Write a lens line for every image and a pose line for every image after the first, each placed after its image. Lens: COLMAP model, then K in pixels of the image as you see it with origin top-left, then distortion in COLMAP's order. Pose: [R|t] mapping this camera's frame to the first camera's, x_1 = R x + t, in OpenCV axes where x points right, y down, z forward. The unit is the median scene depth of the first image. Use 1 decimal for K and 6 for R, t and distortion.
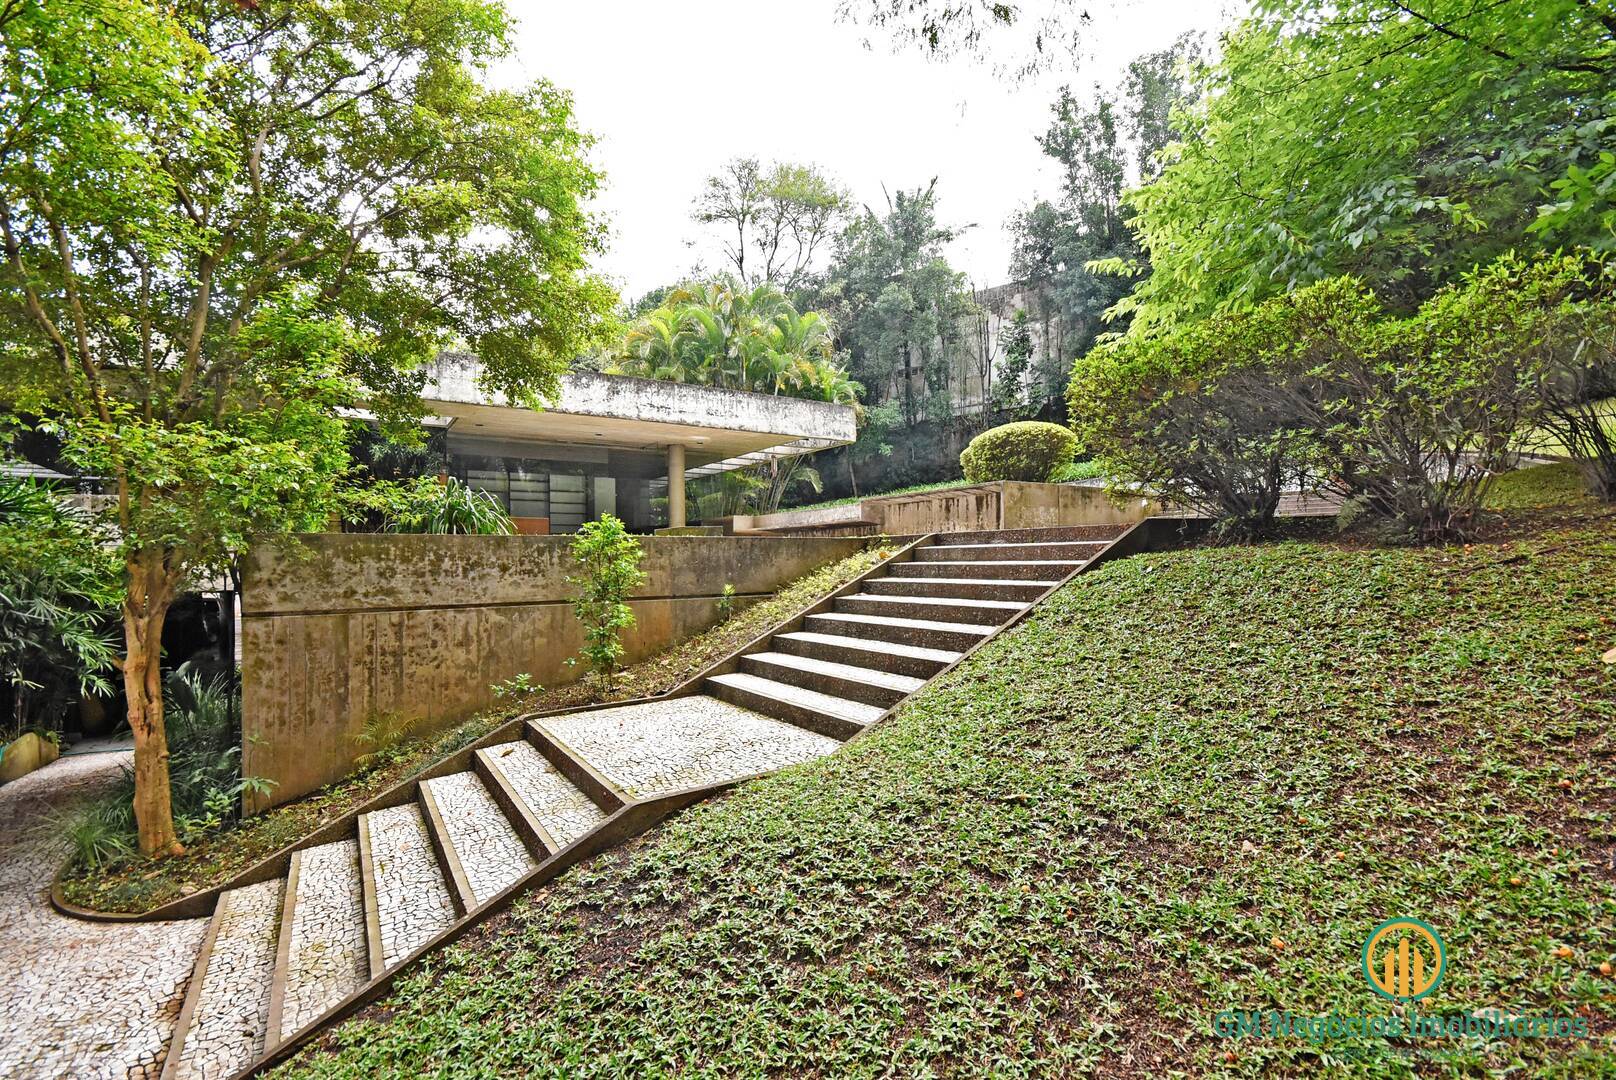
lens RADIAL K [[700.2, 0, 808.1], [0, 700.2, 546.6], [0, 0, 1]] dist [0.032673, -0.023349]
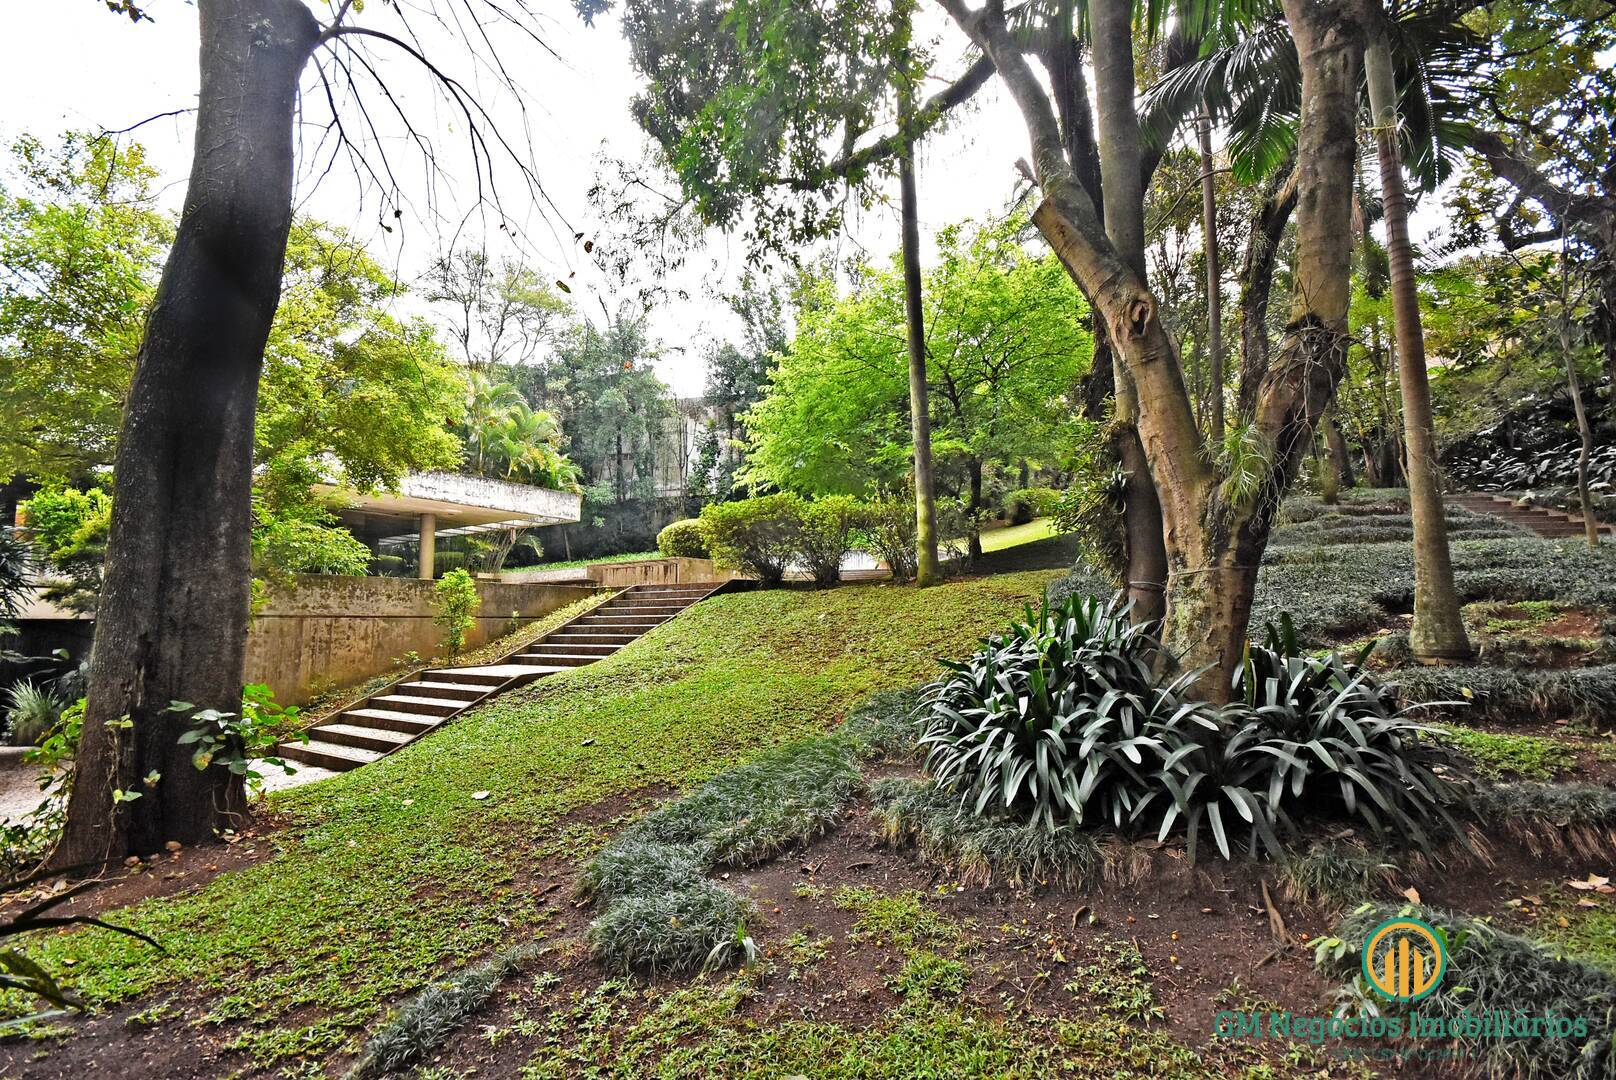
lens RADIAL K [[700.2, 0, 808.1], [0, 700.2, 546.6], [0, 0, 1]] dist [0.032673, -0.023349]
pose [[0.914519, 0.051943, 0.401194, -0.049602], [-0.014118, 0.995216, -0.096669, 0.016846], [-0.404296, 0.082742, 0.910878, -0.283383]]
